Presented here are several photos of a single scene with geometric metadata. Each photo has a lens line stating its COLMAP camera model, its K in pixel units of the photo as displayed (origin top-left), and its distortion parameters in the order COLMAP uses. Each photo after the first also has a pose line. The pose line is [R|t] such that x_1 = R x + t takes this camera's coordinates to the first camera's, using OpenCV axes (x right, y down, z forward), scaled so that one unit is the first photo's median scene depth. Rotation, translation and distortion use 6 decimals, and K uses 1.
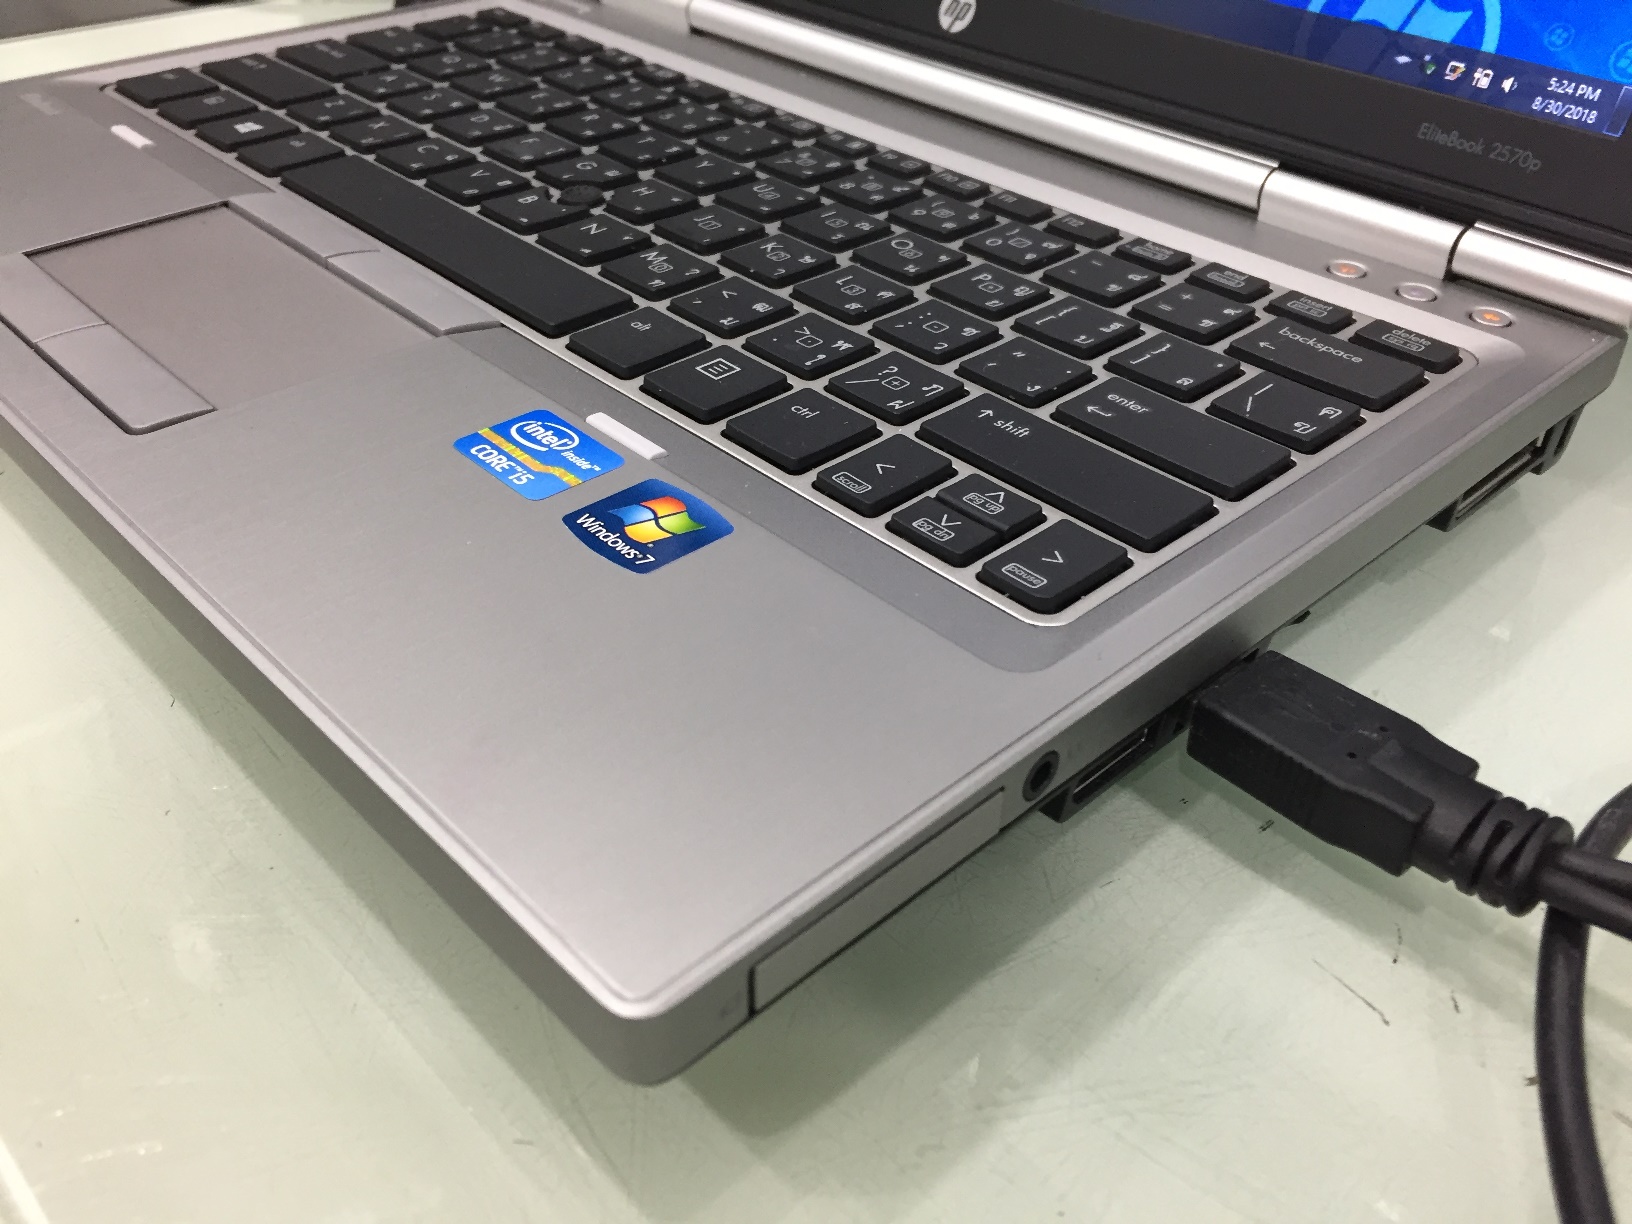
lens RADIAL K [[1400.0, 0, 780.5], [0, 1400.0, 610.3], [0, 0, 1]] dist [0.039383, -0.065573]
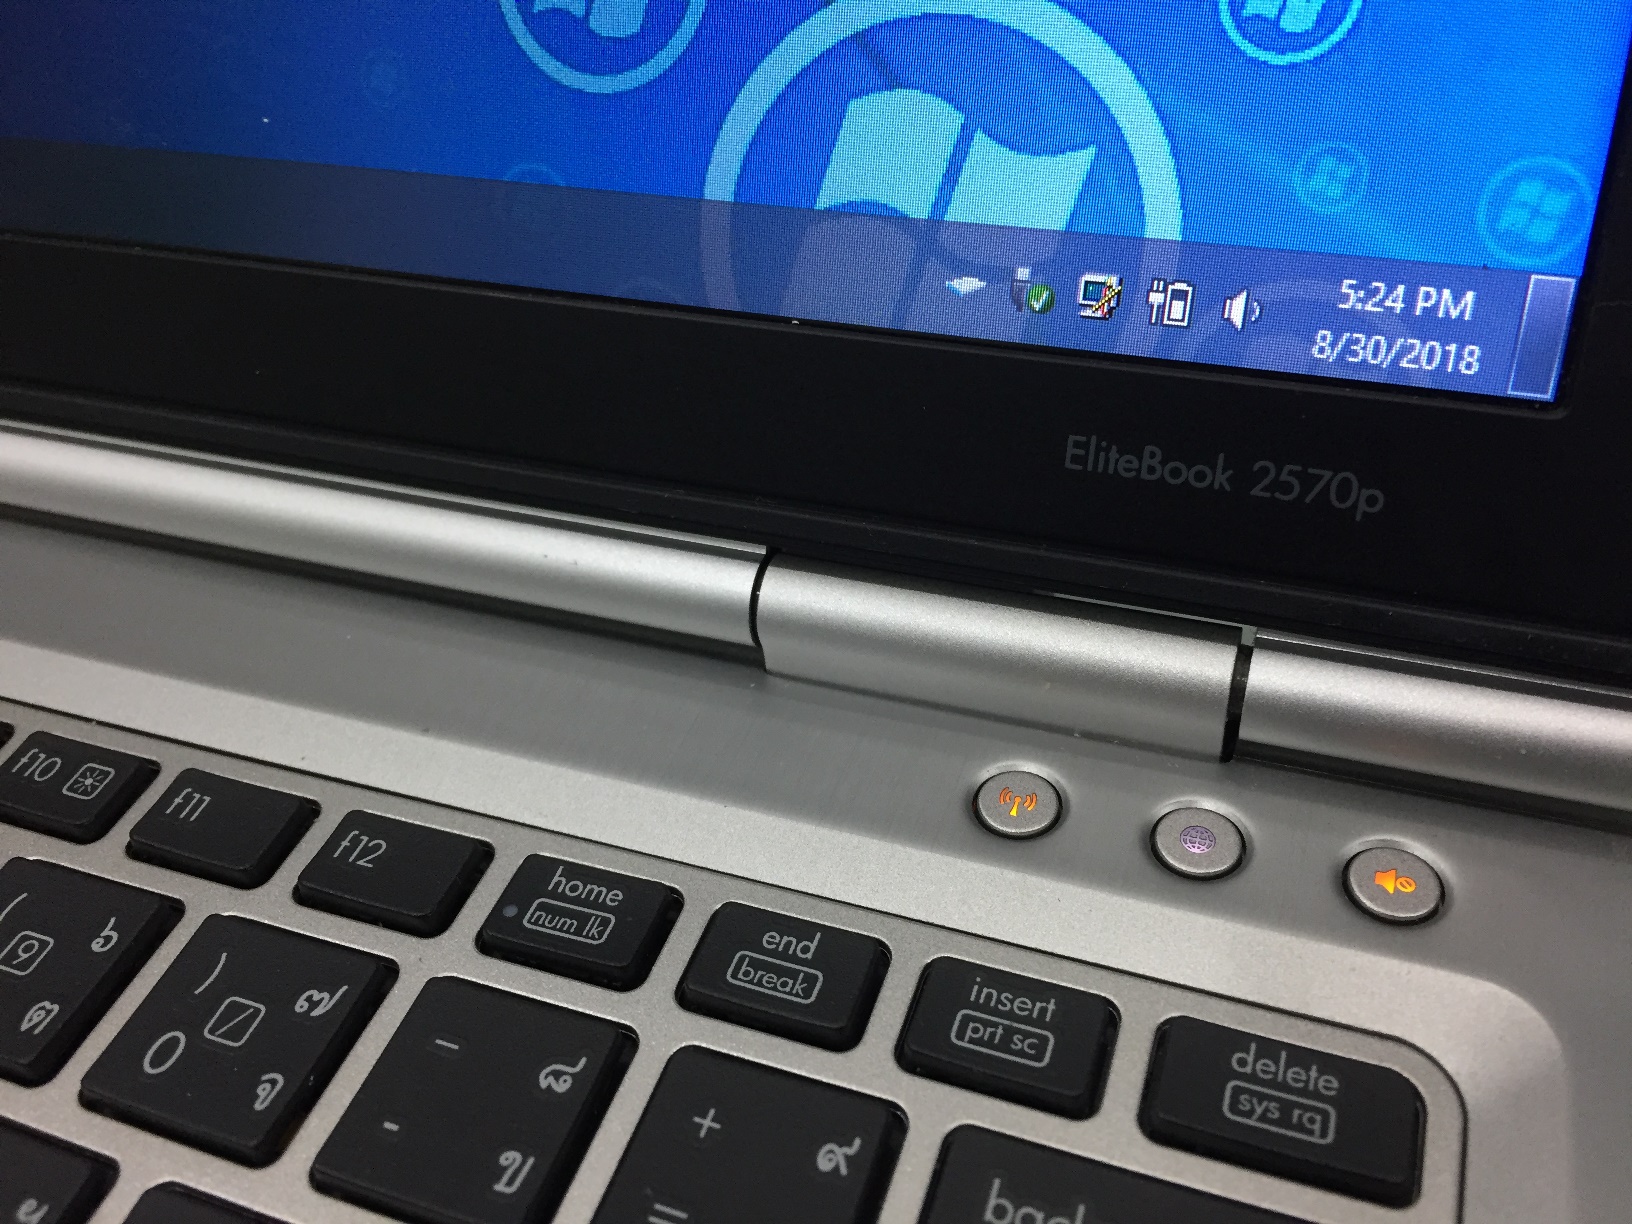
lens RADIAL K [[1400.0, 0, 811.9], [0, 1400.0, 657.2], [0, 0, 1]] dist [0.039383, -0.065573]
pose [[0.886757, -0.374775, 0.270567, 0.268224], [0.350057, 0.926745, 0.136398, -0.387185], [-0.301865, -0.026238, 0.952990, 0.664016]]
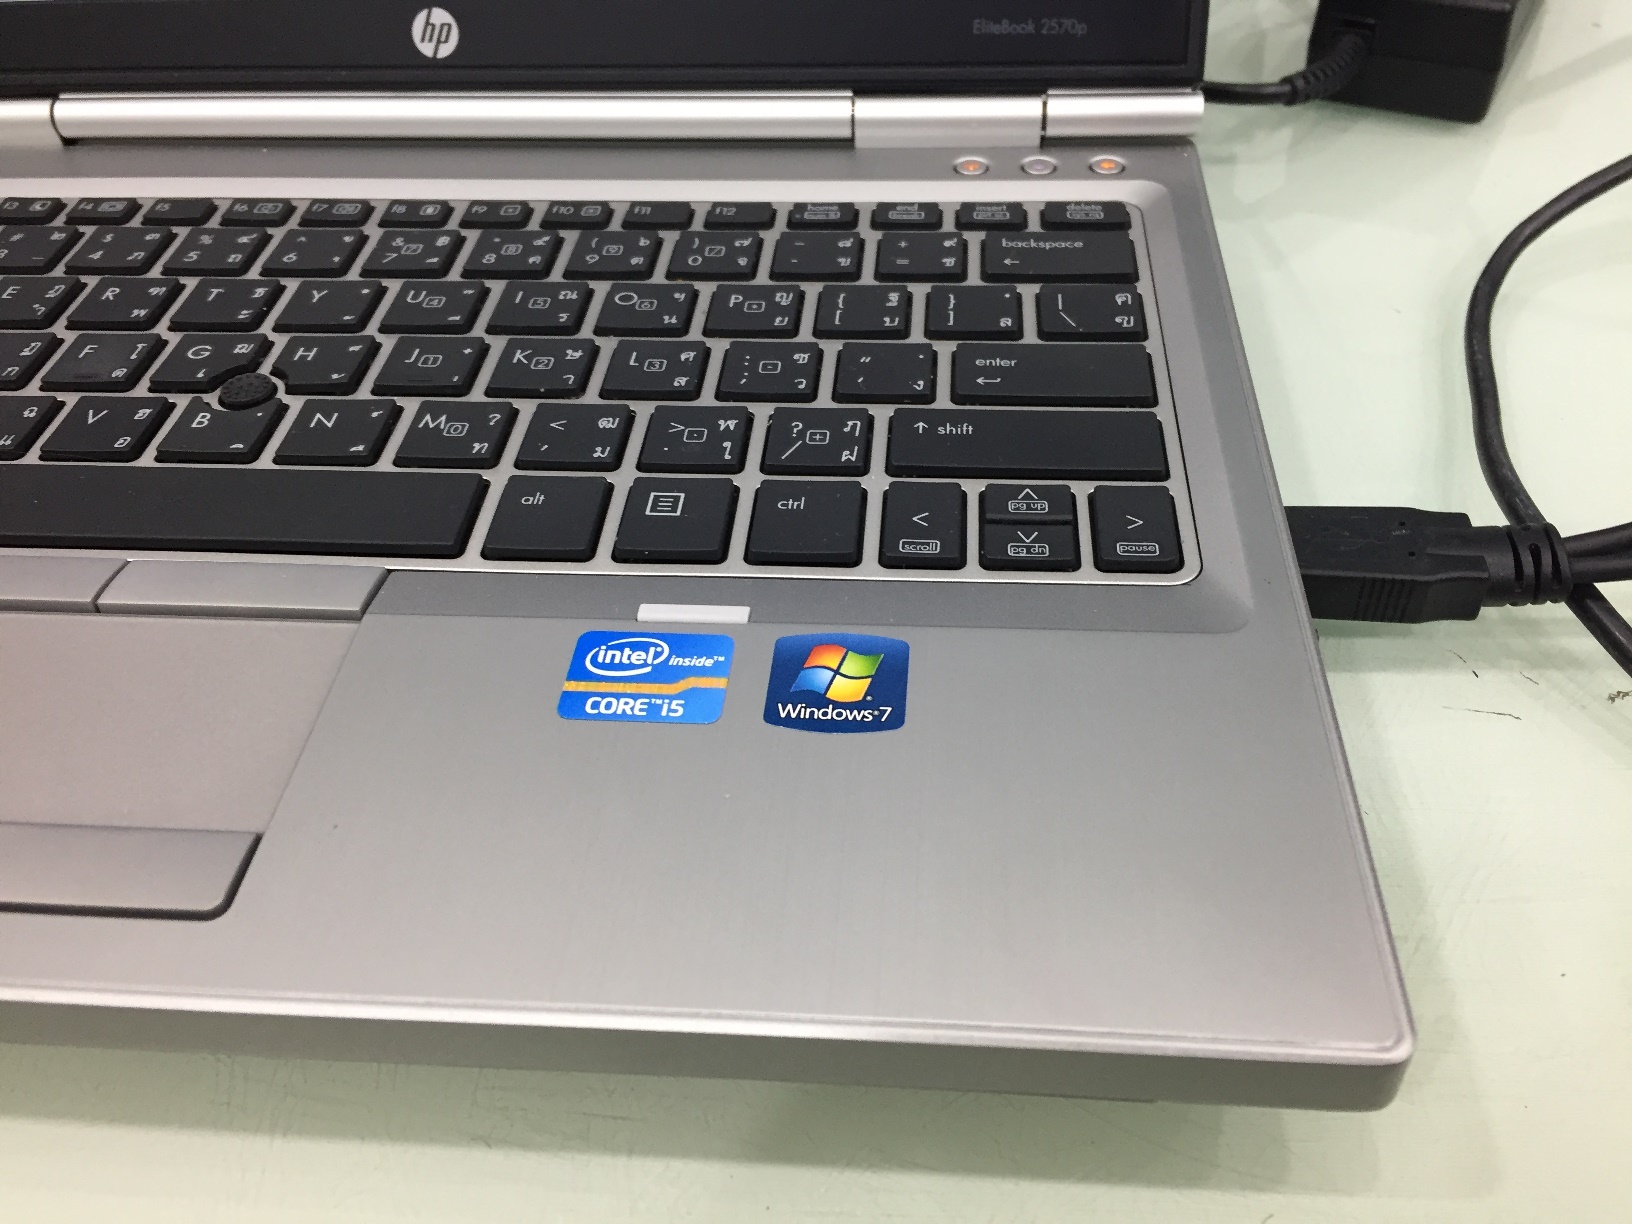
lens RADIAL K [[1400.0, 0, 803.9], [0, 1400.0, 641.7], [0, 0, 1]] dist [0.039383, -0.065573]
pose [[0.742114, -0.499233, 0.447251, -0.412799], [0.445258, 0.865945, 0.227783, -0.245519], [-0.501012, 0.030101, 0.864917, 0.120792]]
